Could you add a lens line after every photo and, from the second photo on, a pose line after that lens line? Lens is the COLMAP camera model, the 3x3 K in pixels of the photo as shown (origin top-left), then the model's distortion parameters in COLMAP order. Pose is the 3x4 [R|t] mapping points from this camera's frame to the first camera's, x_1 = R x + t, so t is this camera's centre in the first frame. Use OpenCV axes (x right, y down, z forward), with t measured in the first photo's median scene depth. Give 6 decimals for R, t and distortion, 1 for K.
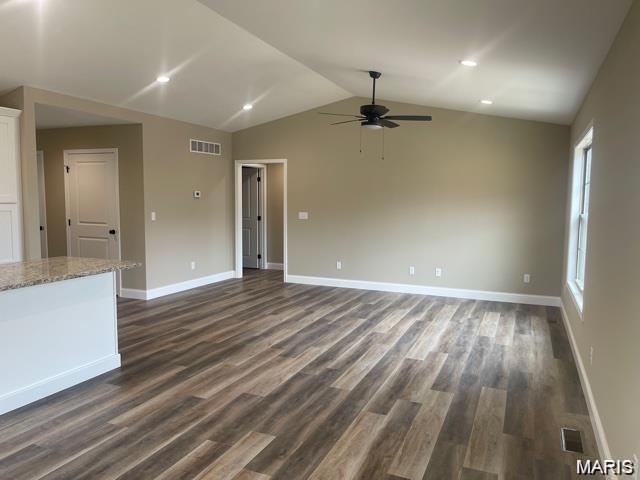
lens RADIAL K [[481.3, 0, 318.0], [0, 481.3, 242.7], [0, 0, 1]] dist [0.026936, -0.020672]
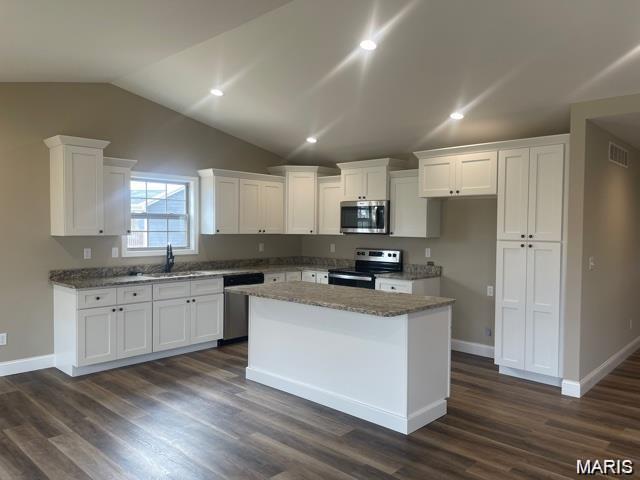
lens RADIAL K [[481.3, 0, 317.2], [0, 481.3, 239.5], [0, 0, 1]] dist [0.026936, -0.020672]
pose [[-0.340991, 0.013612, -0.939968, 0.415663], [-0.098393, 0.993886, 0.050087, -0.104333], [0.934903, 0.109565, -0.337567, 1.077475]]
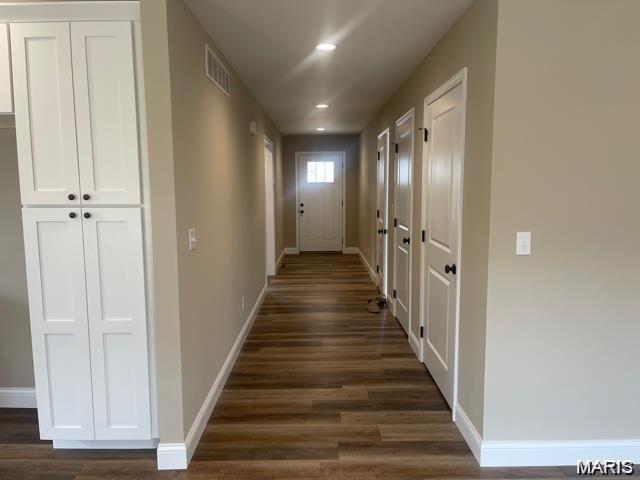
lens RADIAL K [[481.3, 0, 318.5], [0, 481.3, 243.2], [0, 0, 1]] dist [0.026936, -0.020672]
pose [[0.406998, 0.100047, -0.907933, -0.138527], [-0.074804, 0.994296, 0.076032, -0.114231], [0.910361, 0.036972, 0.412160, 1.176133]]
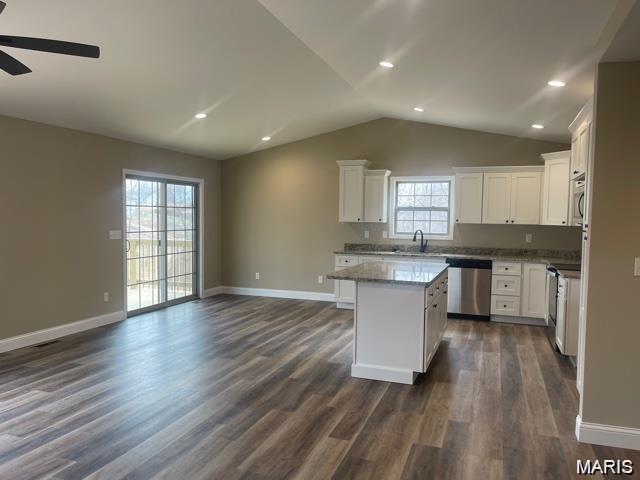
lens RADIAL K [[481.3, 0, 321.8], [0, 481.3, 242.1], [0, 0, 1]] dist [0.026936, -0.020672]
pose [[-0.997813, -0.019373, -0.063202, -0.264211], [-0.028428, 0.988924, 0.145674, -0.186743], [0.059680, 0.147152, -0.987312, 1.961944]]
